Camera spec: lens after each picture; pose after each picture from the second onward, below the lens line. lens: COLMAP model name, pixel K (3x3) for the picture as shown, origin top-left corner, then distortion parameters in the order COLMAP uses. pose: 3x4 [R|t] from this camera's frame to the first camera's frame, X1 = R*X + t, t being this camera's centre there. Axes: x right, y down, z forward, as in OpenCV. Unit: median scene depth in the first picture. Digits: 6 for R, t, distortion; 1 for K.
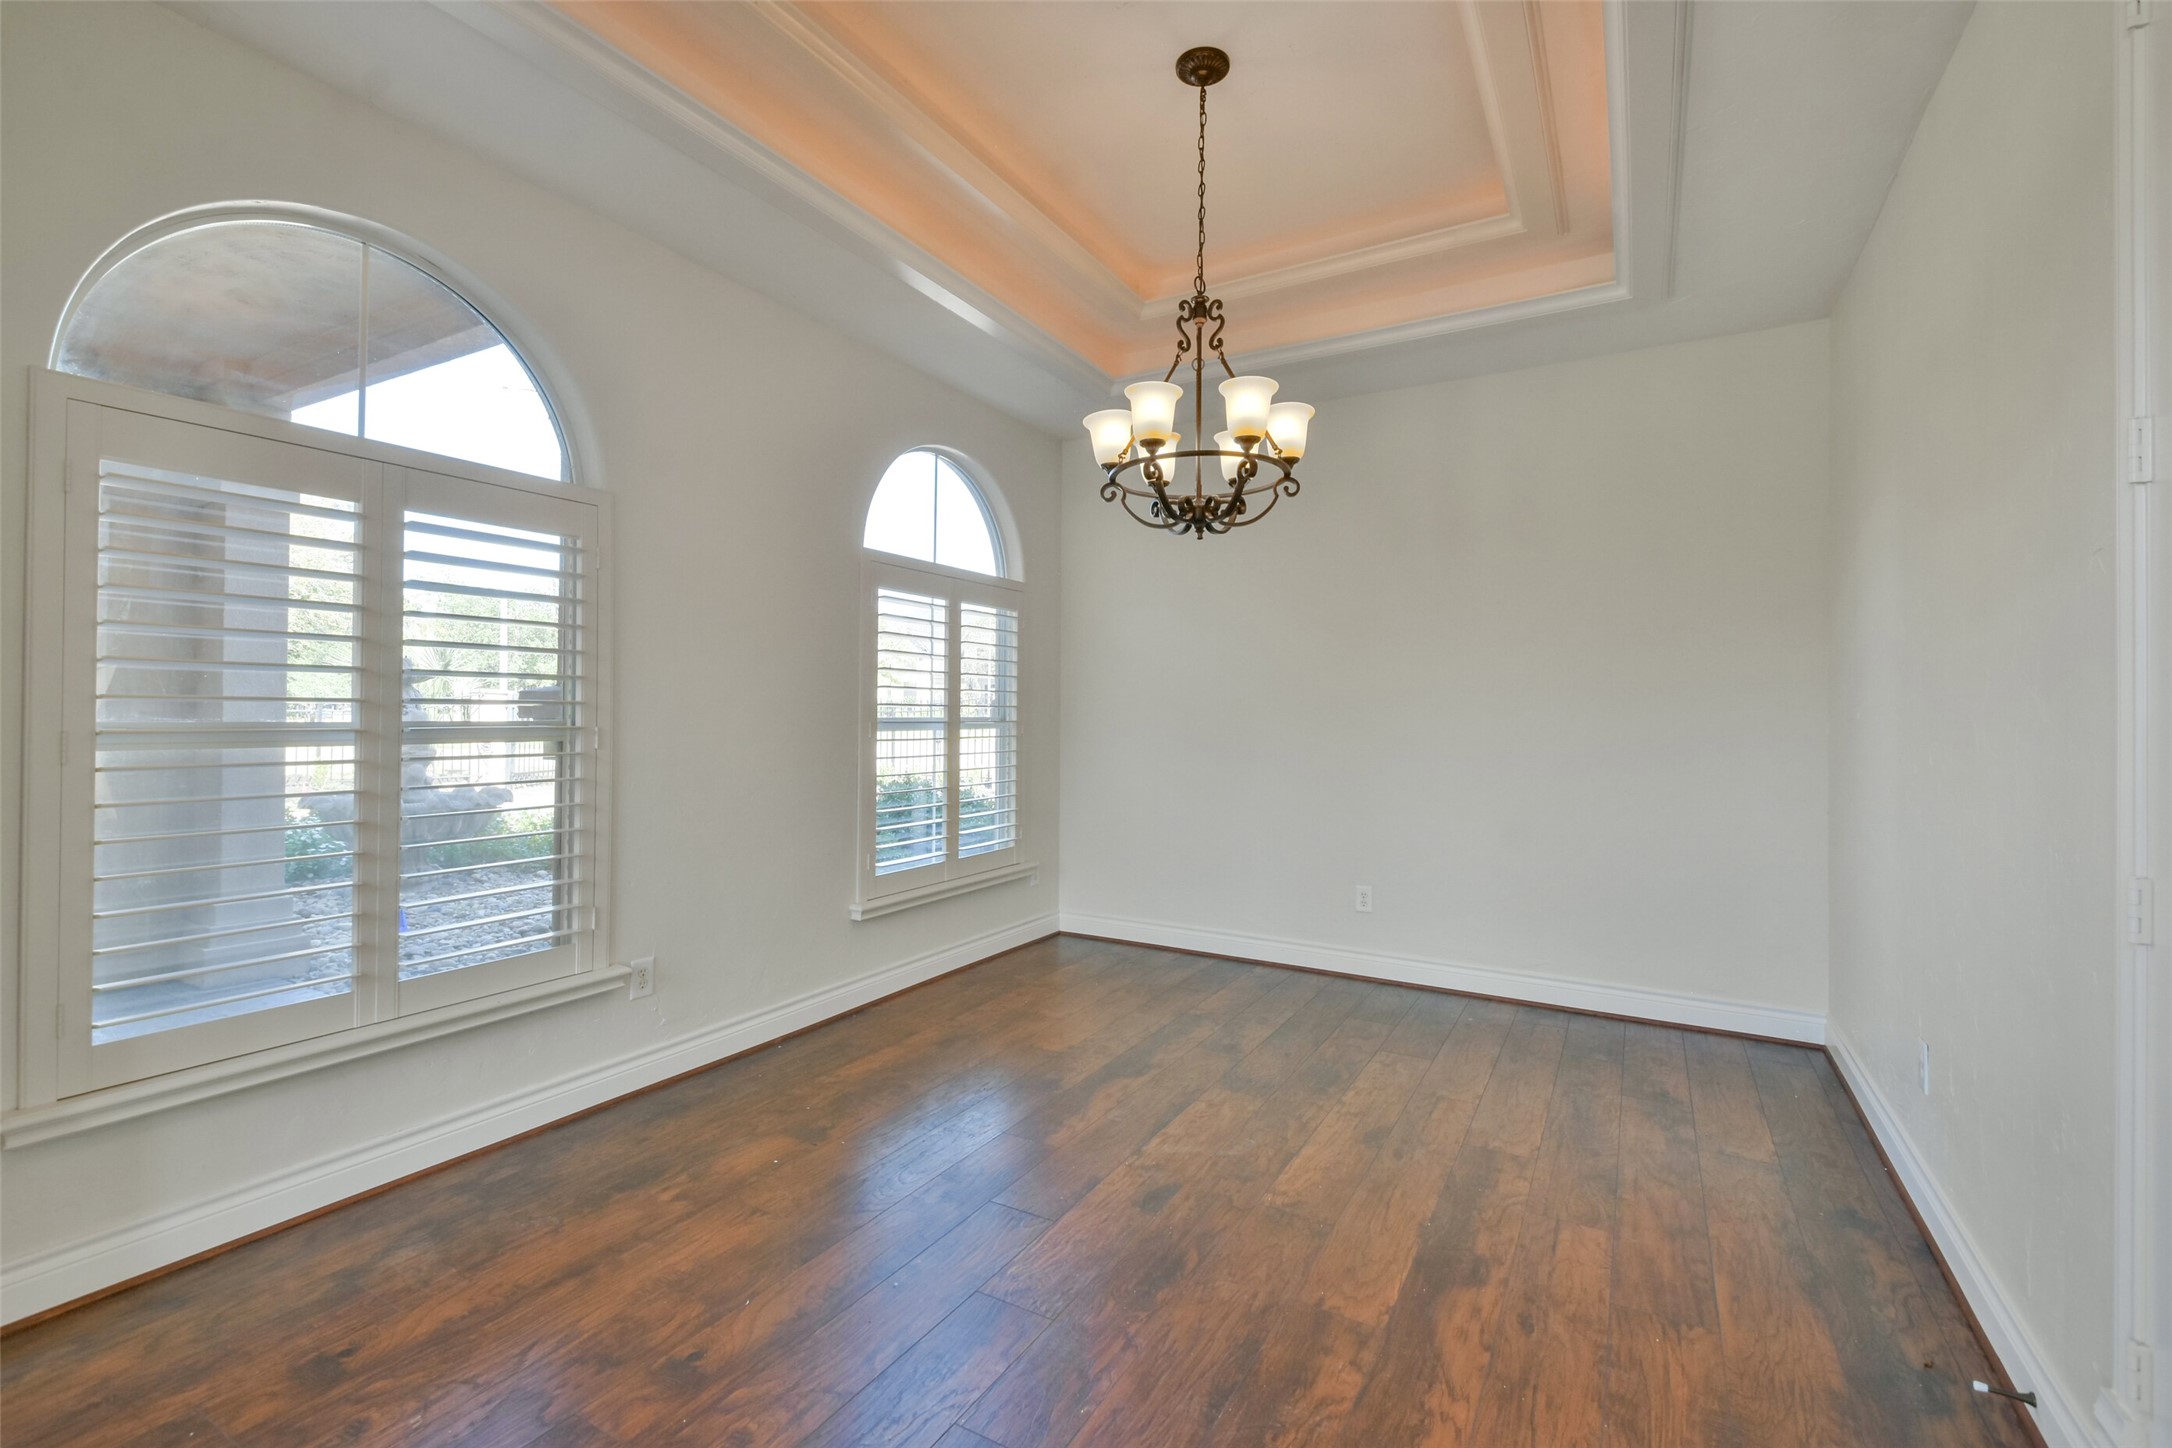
lens RADIAL K [[964.0, 0, 1079.8], [0, 964.0, 716.1], [0, 0, 1]] dist [0.012367, -0.006375]
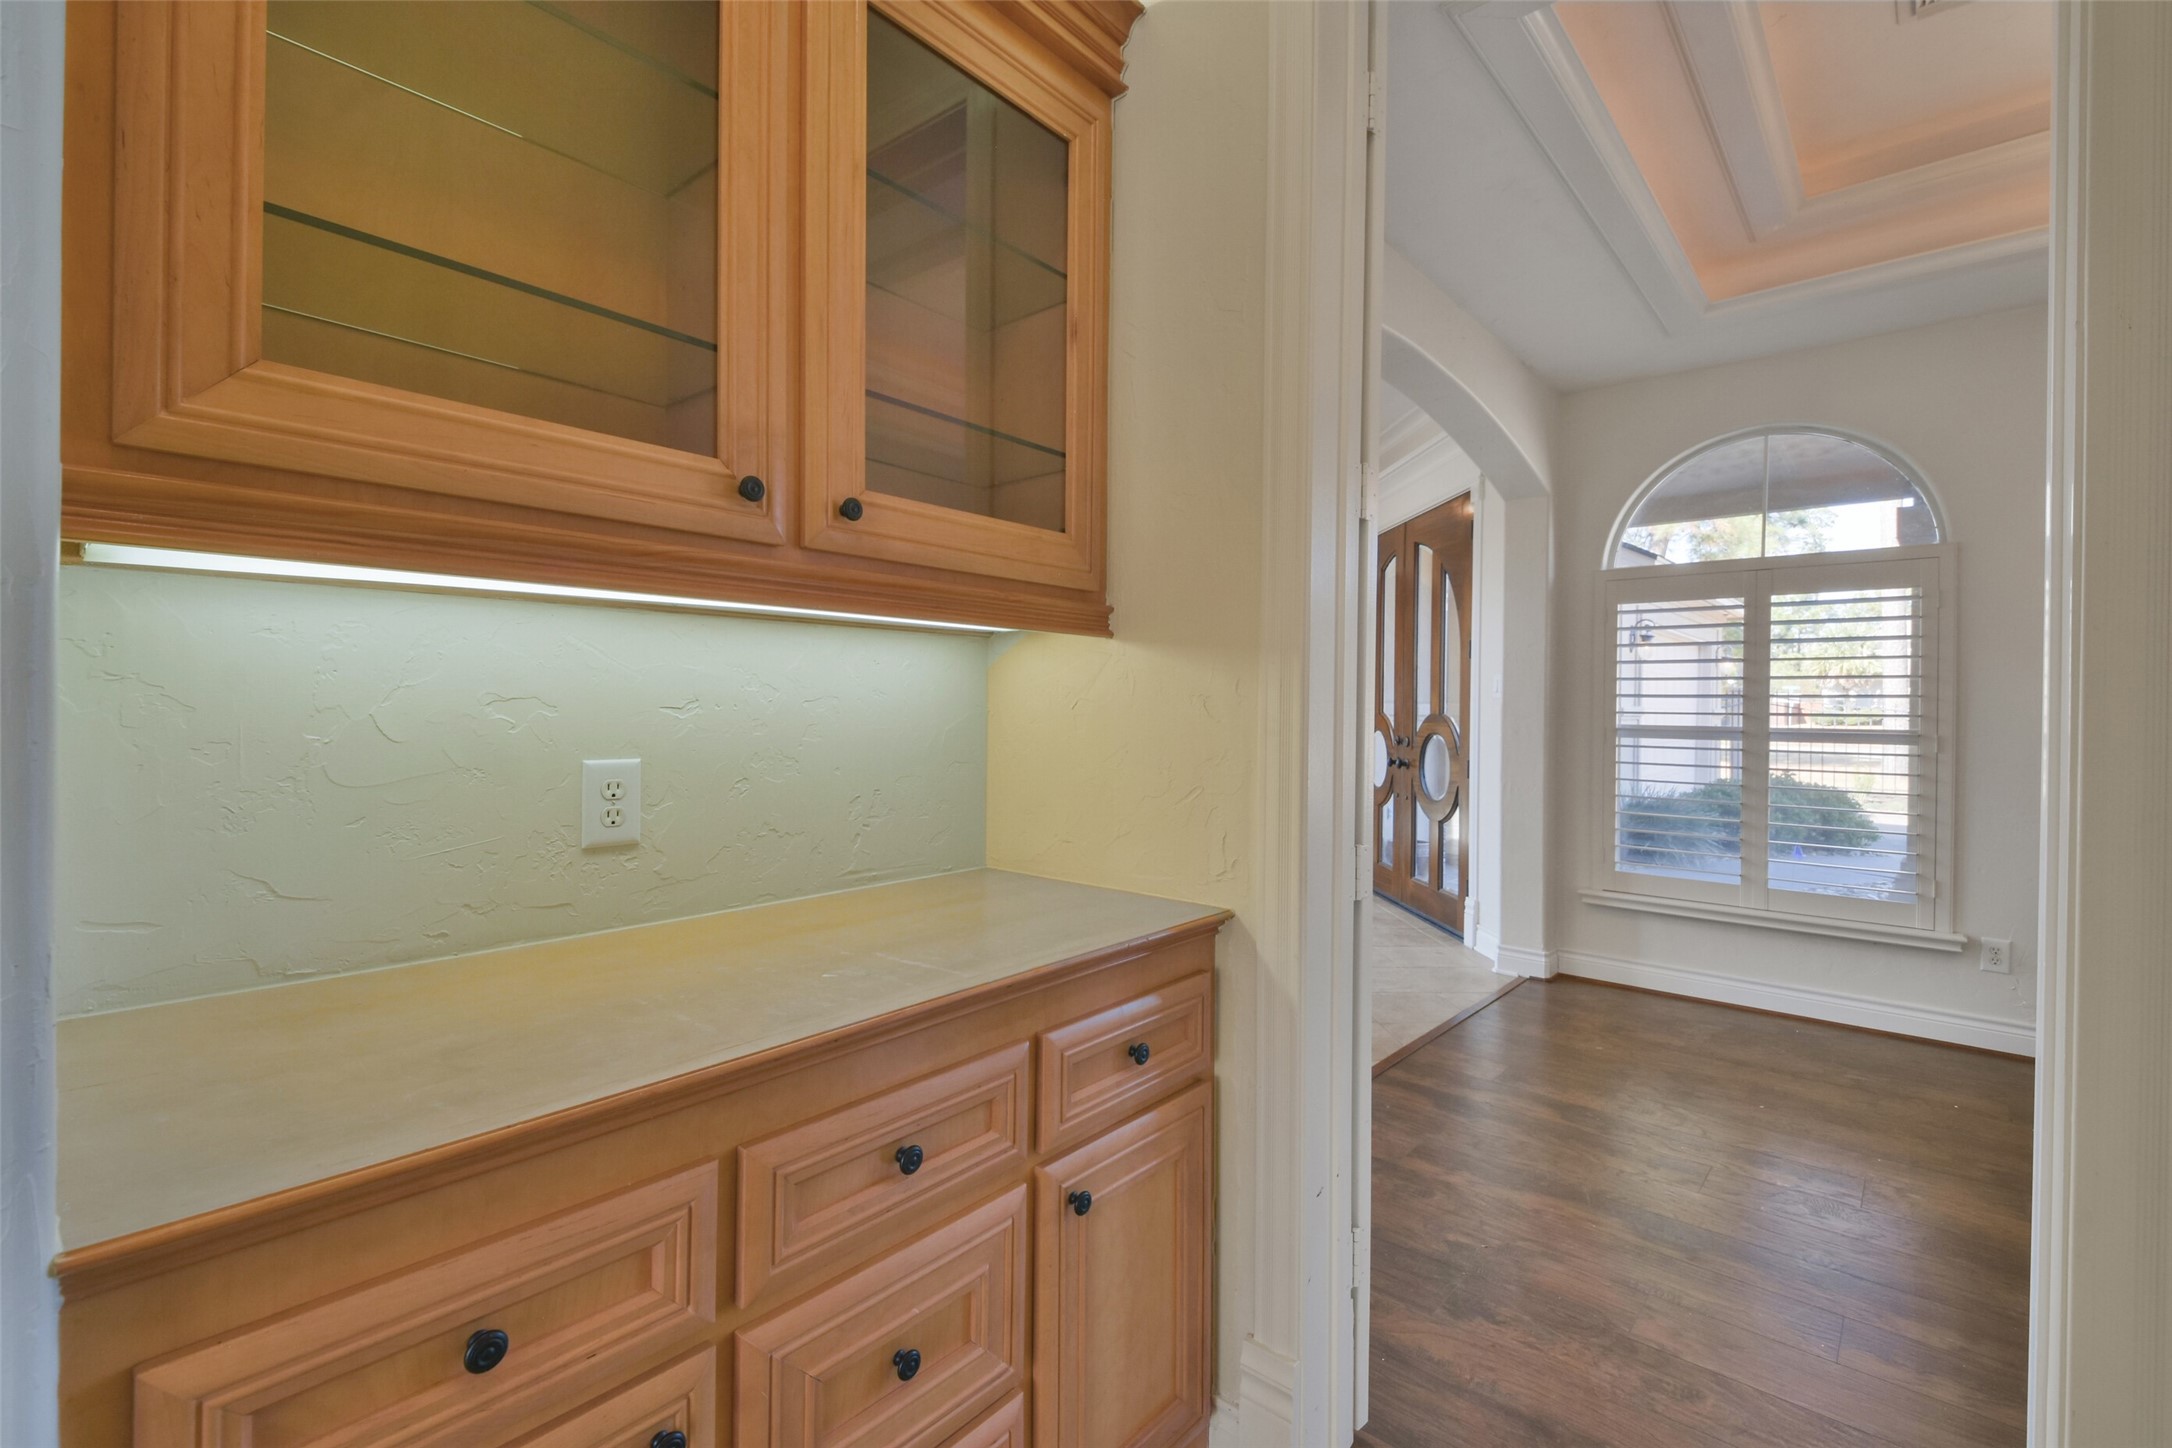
lens RADIAL K [[964.0, 0, 1095.5], [0, 964.0, 712.9], [0, 0, 1]] dist [0.012367, -0.006375]
pose [[-0.172767, 0.005721, -0.984946, 0.815709], [-0.019653, 0.999764, 0.009255, -0.007035], [0.984767, 0.020957, -0.172614, 0.127573]]
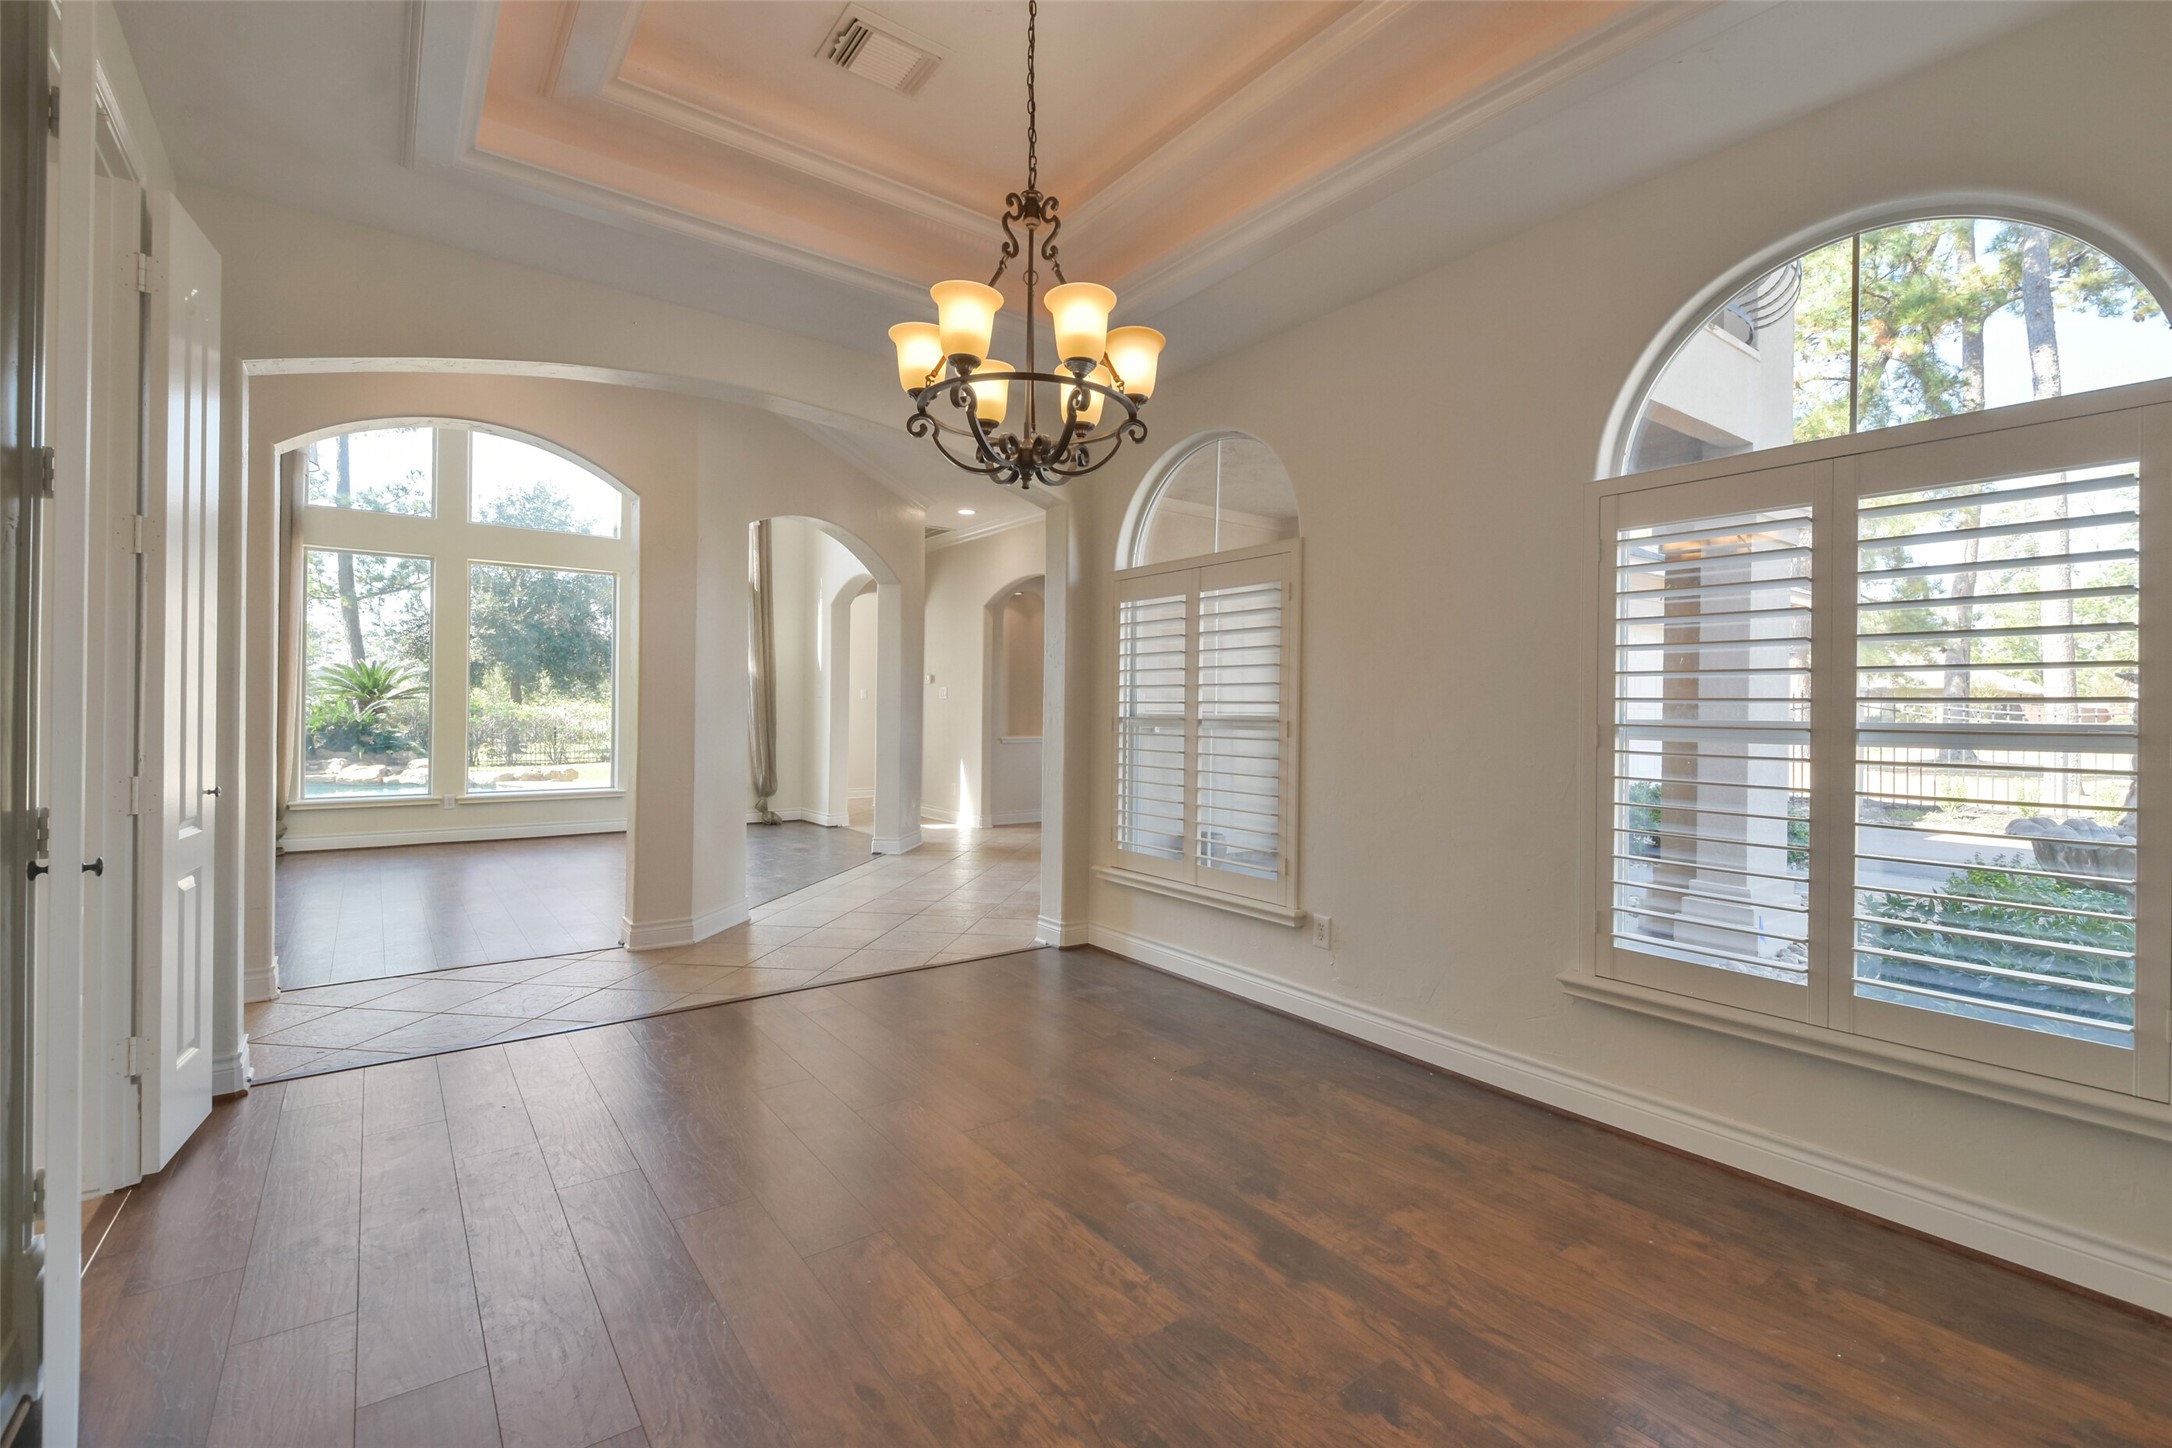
lens RADIAL K [[964.0, 0, 1083.7], [0, 964.0, 712.9], [0, 0, 1]] dist [0.012367, -0.006375]
pose [[-0.412074, 0.003920, -0.911142, 0.706417], [-0.009159, 0.999922, 0.008444, -0.005673], [0.911104, 0.011825, -0.412006, 1.143235]]
